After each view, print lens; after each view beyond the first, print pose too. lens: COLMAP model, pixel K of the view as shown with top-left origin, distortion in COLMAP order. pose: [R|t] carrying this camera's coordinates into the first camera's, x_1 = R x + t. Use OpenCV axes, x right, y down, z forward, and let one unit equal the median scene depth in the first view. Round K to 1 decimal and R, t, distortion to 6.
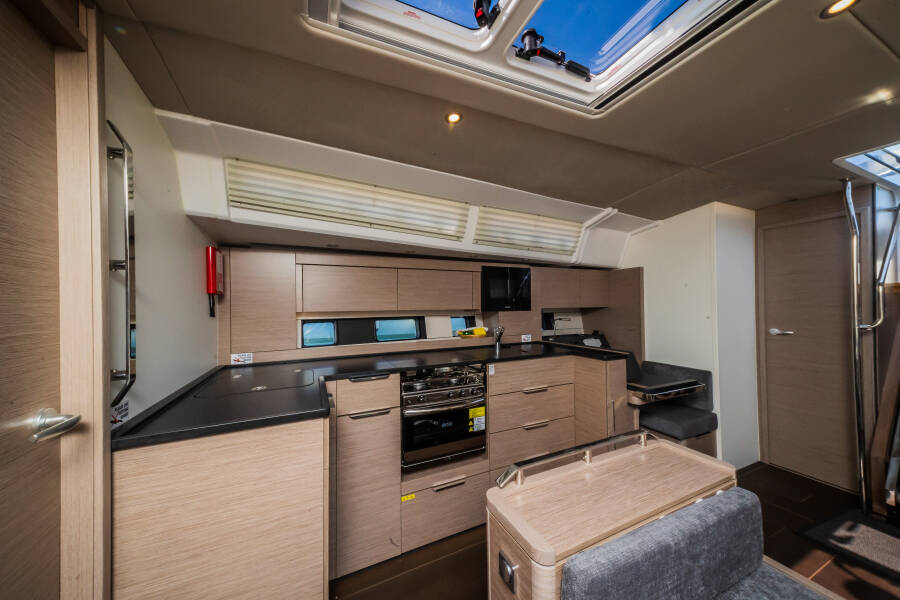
lens RADIAL K [[305.2, 0, 450.8], [0, 305.2, 302.2], [0, 0, 1]] dist [0.007594, -0.001882]
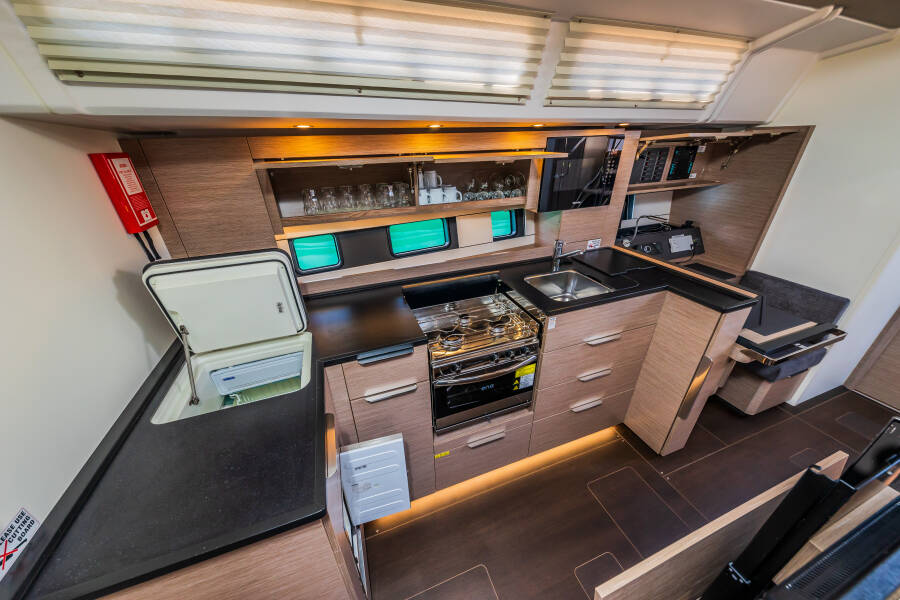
lens RADIAL K [[315.4, 0, 444.5], [0, 315.4, 305.2], [0, 0, 1]] dist [0.008902, -0.004383]
pose [[0.995677, 0.032144, -0.087148, -0.056023], [0.013797, 0.876624, 0.480978, -0.180108], [0.091857, -0.480101, 0.872391, 0.347909]]
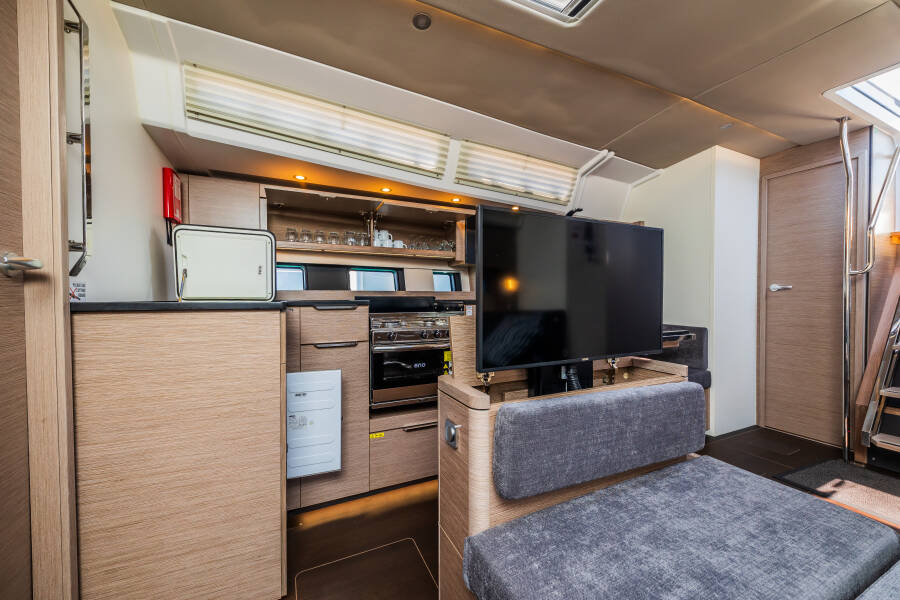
lens RADIAL K [[352.2, 0, 454.2], [0, 352.2, 303.1], [0, 0, 1]] dist [-0.009051, -0.000589]
pose [[0.999826, 0.011679, 0.014515, 0.072004], [-0.012088, 0.999524, 0.028369, 0.165976], [-0.014177, -0.028540, 0.999492, -0.080388]]
